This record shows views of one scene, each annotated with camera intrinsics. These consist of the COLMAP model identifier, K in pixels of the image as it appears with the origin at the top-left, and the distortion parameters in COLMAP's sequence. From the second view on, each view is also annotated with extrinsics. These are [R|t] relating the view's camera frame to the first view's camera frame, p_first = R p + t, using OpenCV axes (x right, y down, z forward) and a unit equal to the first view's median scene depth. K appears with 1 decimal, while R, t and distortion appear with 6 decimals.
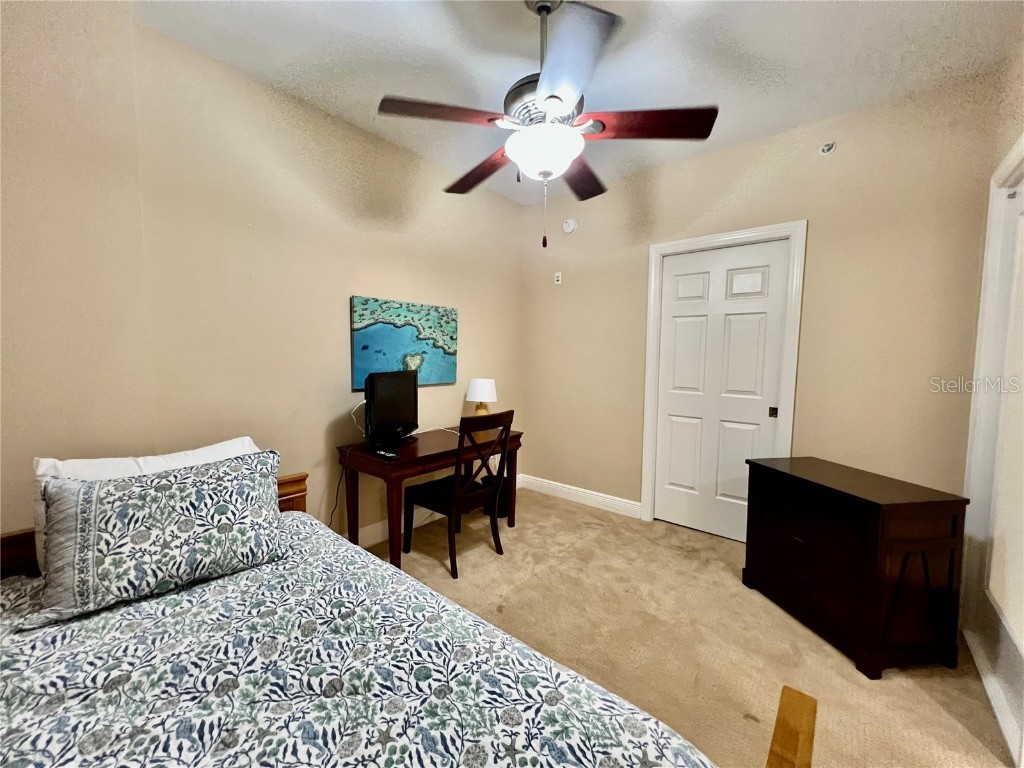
lens RADIAL K [[411.5, 0, 506.9], [0, 411.5, 384.7], [0, 0, 1]] dist [-0.002005, -0.000014]
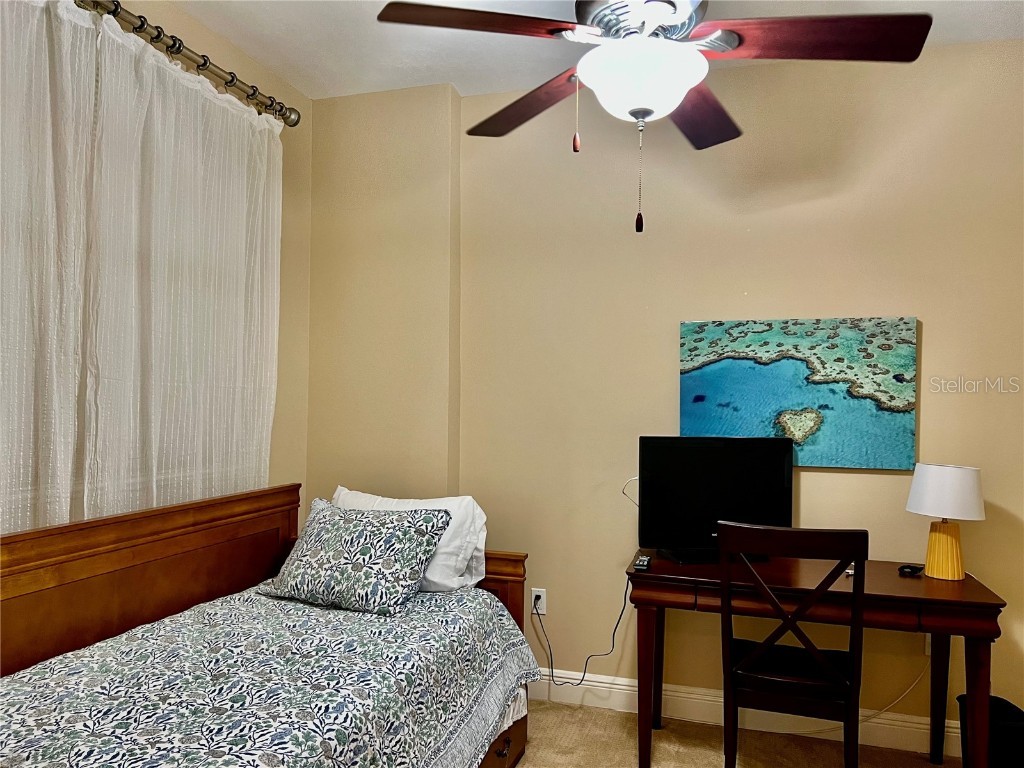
lens RADIAL K [[777.3, 0, 507.8], [0, 777.3, 382.7], [0, 0, 1]] dist [0.025149, -0.004385]
pose [[0.381219, -0.022787, -0.924204, 0.612425], [-0.076292, 0.995511, -0.056014, -0.022357], [0.921331, 0.091863, 0.377769, 0.242123]]
